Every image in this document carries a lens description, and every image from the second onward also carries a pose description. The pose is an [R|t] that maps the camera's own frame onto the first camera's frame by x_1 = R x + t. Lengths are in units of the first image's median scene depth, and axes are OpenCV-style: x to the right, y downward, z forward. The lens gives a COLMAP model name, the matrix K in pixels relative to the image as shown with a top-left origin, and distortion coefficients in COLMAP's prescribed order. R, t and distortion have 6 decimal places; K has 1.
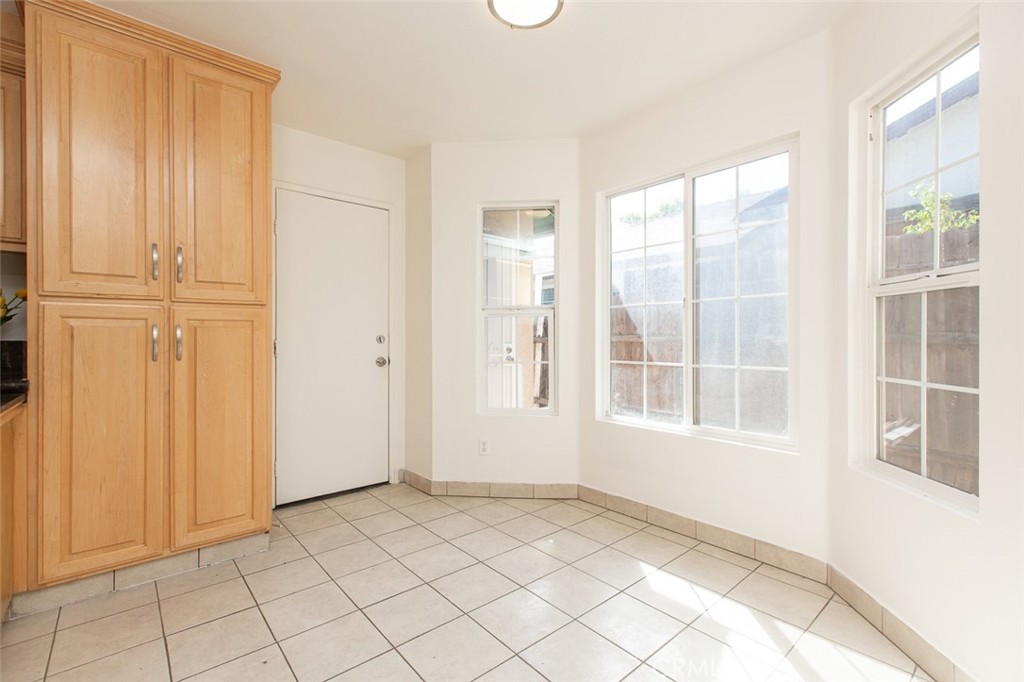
lens RADIAL K [[453.2, 0, 512.0], [0, 453.2, 341.0], [0, 0, 1]] dist [-0.000081, -0.000017]
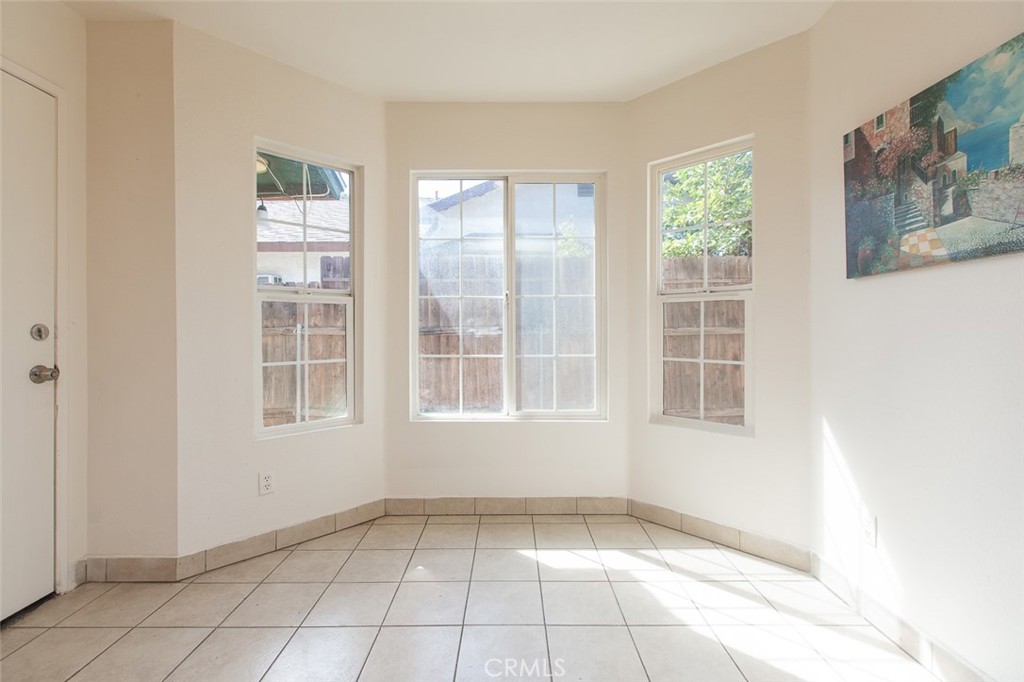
lens RADIAL K [[459.5, 0, 511.5], [0, 459.5, 334.8], [0, 0, 1]] dist [0.000552, 0.000075]
pose [[0.651815, -0.004251, 0.758366, -0.438158], [0.003142, 0.999991, 0.002904, -0.000078], [-0.758371, 0.000490, 0.651823, 0.289866]]
